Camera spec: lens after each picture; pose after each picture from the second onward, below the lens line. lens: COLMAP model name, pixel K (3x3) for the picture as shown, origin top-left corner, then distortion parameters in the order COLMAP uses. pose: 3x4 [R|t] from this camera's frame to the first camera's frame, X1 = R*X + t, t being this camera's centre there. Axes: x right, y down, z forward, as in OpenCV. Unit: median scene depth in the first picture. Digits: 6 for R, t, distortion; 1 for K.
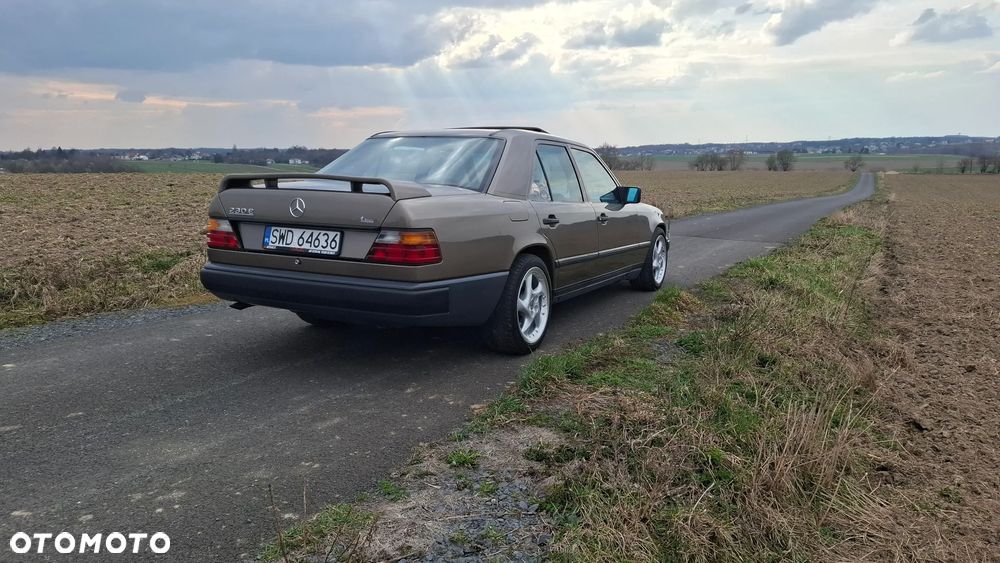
lens RADIAL K [[695.6, 0, 507.0], [0, 695.6, 284.3], [0, 0, 1]] dist [0.108388, -0.114531]
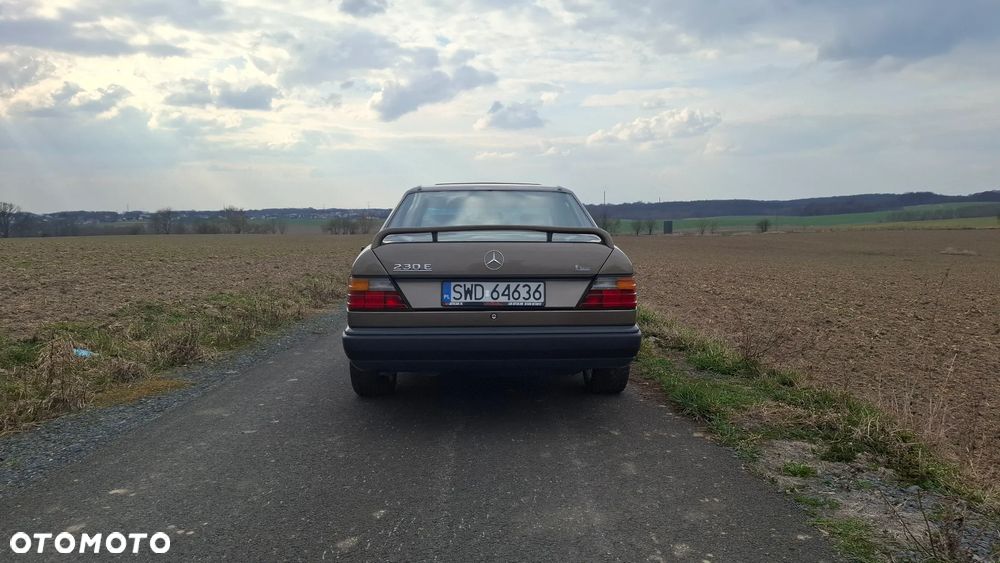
lens RADIAL K [[695.6, 0, 507.0], [0, 695.6, 284.3], [0, 0, 1]] dist [0.108388, -0.114531]
pose [[0.866569, -0.048346, 0.496709, -0.755925], [0.092528, 0.993605, -0.064716, -0.012373], [-0.490404, 0.102041, 0.865501, 0.165662]]
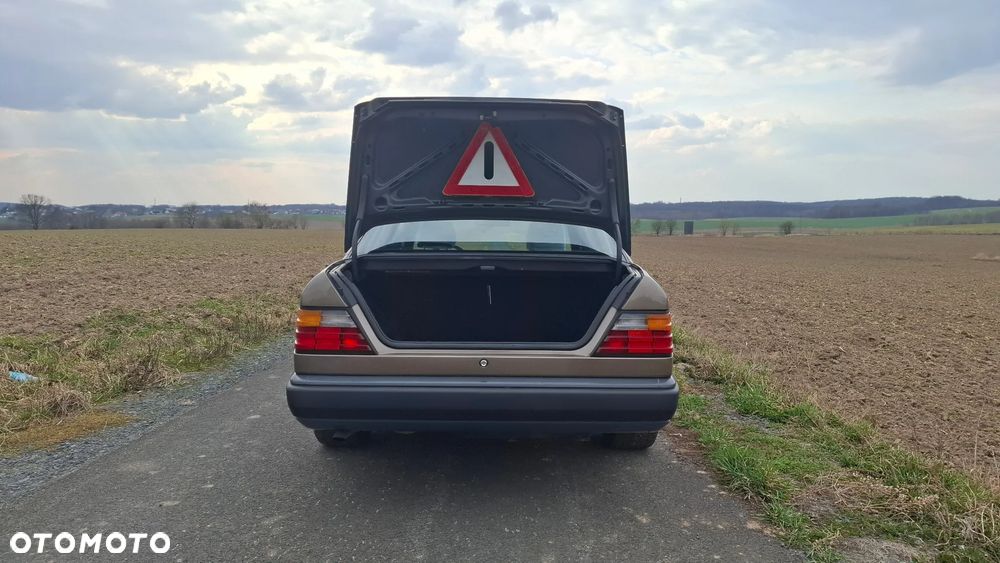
lens RADIAL K [[693.5, 0, 503.6], [0, 693.5, 279.6], [0, 0, 1]] dist [0.106037, -0.122765]
pose [[0.882624, -0.032070, 0.468985, -0.620127], [0.073871, 0.994737, -0.071004, -0.065706], [-0.464240, 0.097314, 0.880347, 0.347690]]
